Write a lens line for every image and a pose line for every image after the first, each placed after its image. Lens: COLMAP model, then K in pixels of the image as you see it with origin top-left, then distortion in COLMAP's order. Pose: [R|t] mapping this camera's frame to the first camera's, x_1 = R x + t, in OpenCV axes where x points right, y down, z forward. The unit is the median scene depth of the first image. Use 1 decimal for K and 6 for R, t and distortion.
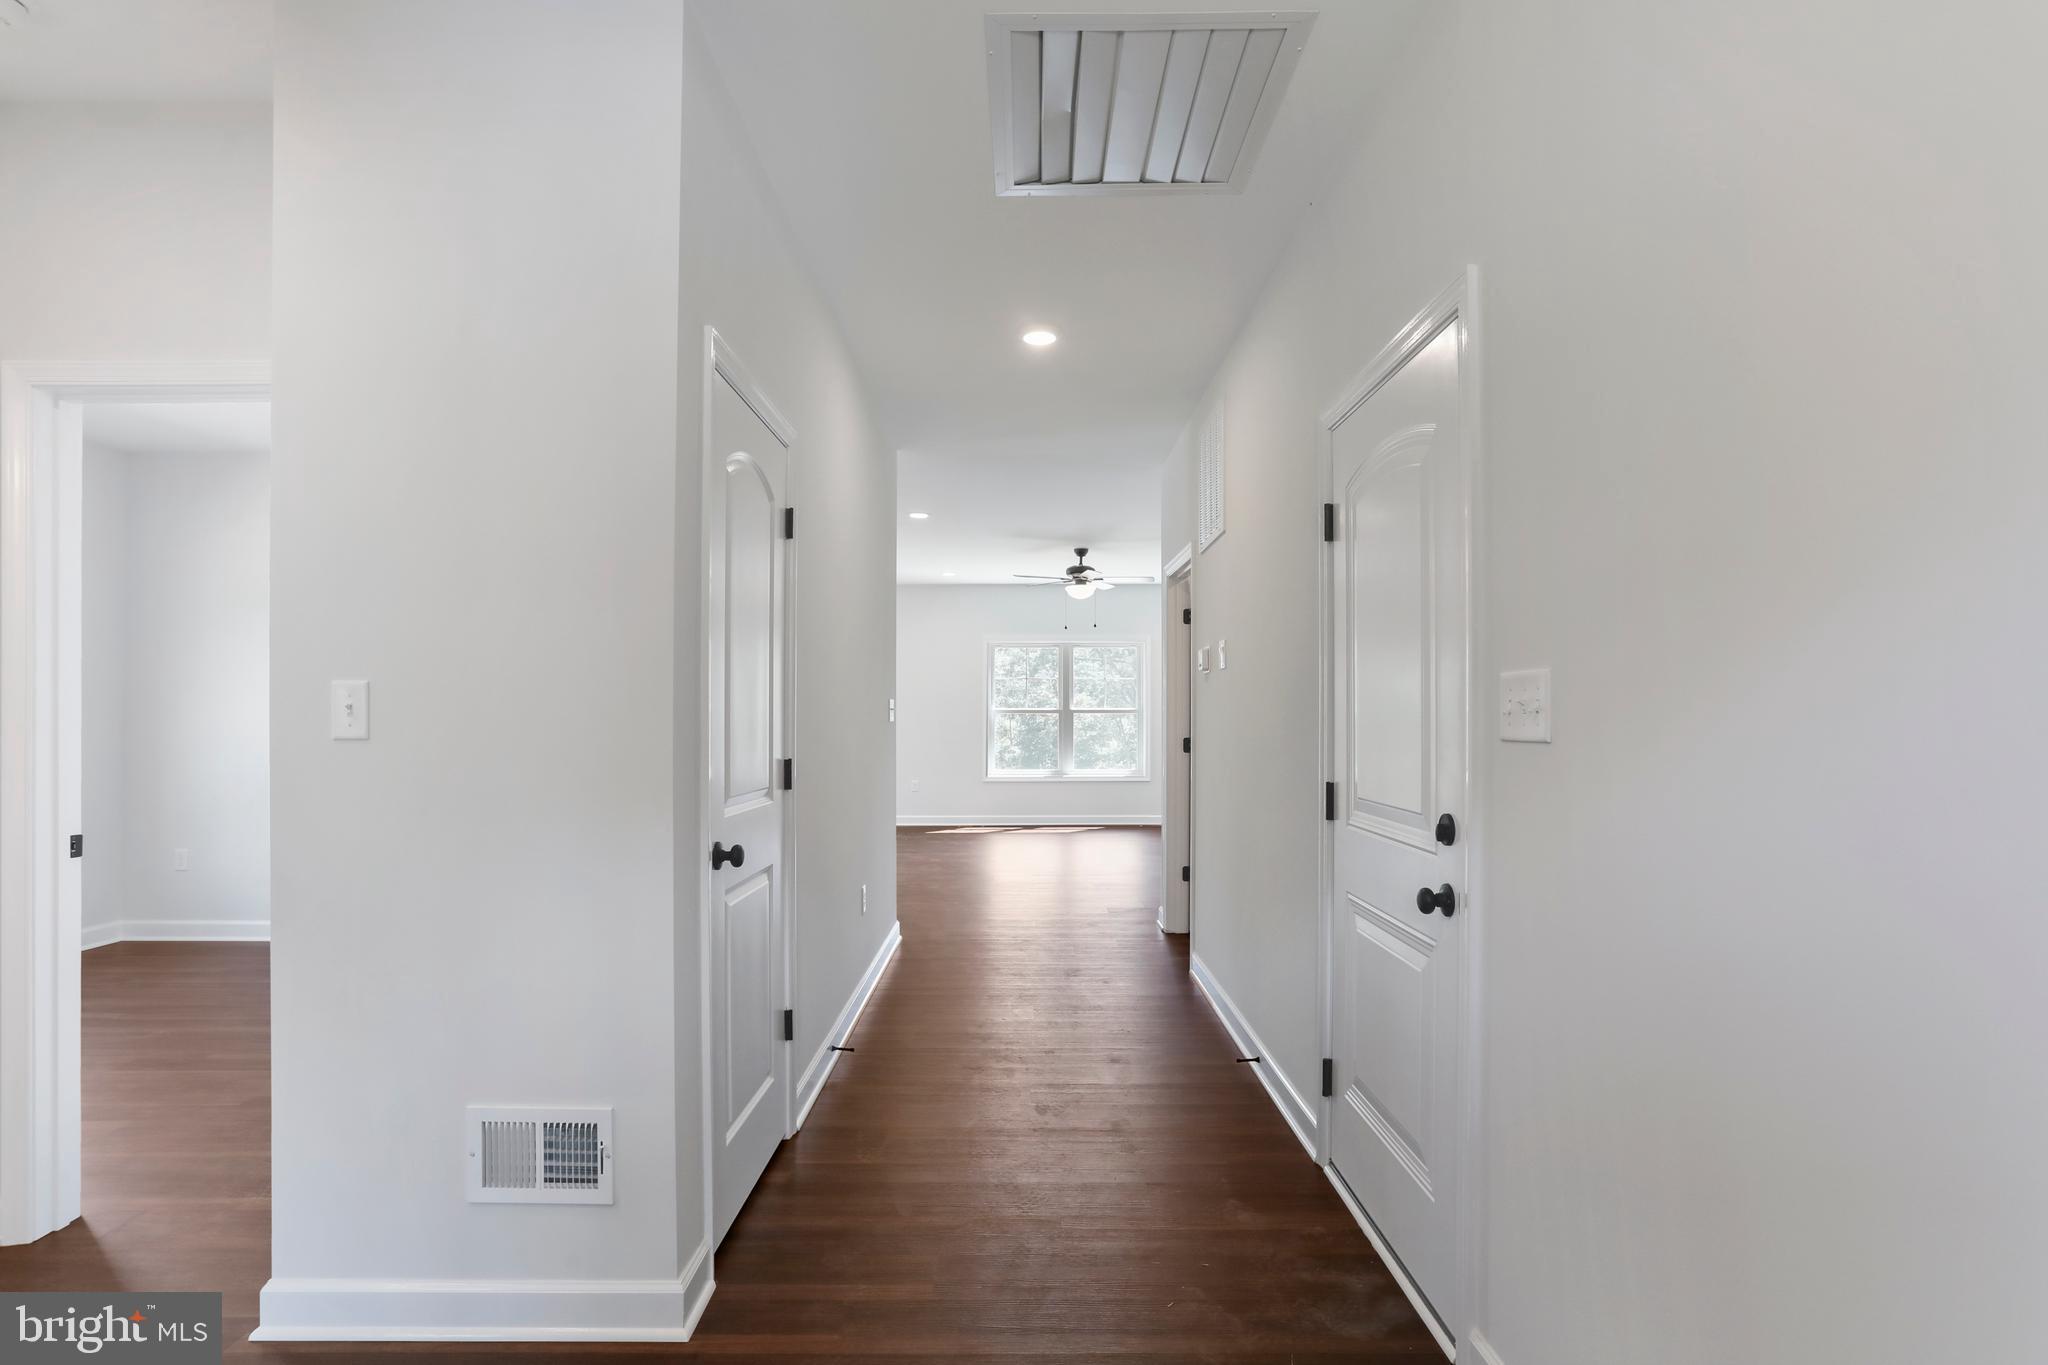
lens RADIAL K [[1006.0, 0, 1016.1], [0, 1006.0, 698.2], [0, 0, 1]] dist [-0.051681, 0.026729]
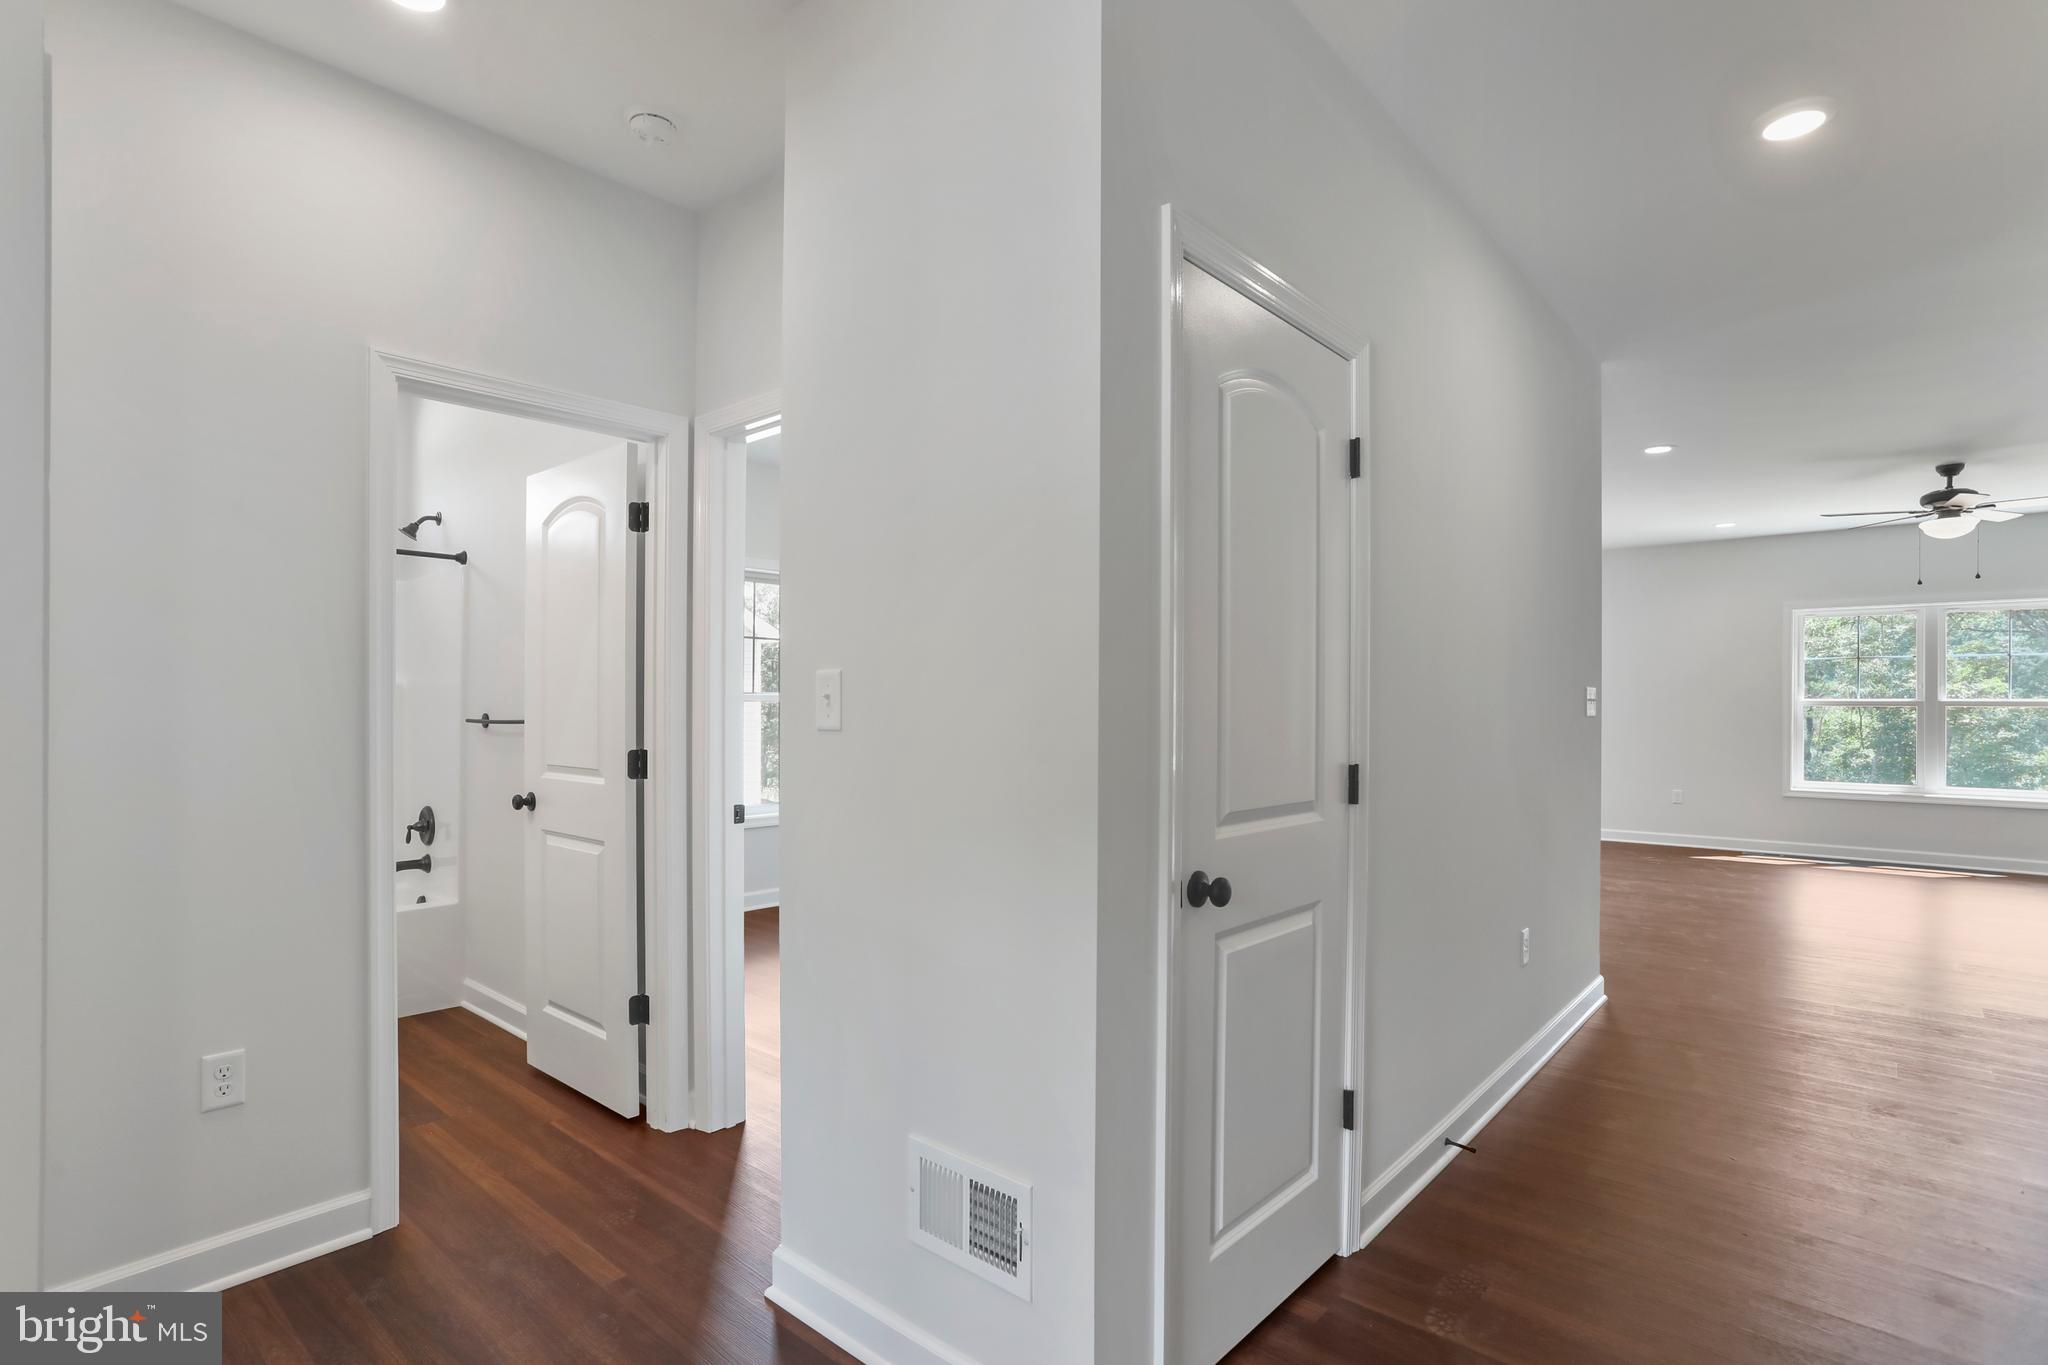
lens RADIAL K [[1006.0, 0, 1016.1], [0, 1006.0, 698.2], [0, 0, 1]] dist [-0.051681, 0.026729]
pose [[0.751529, 0.001450, -0.659699, 0.044423], [0.005001, 0.999956, 0.007895, 0.001146], [0.659681, -0.009232, 0.751489, 0.134644]]
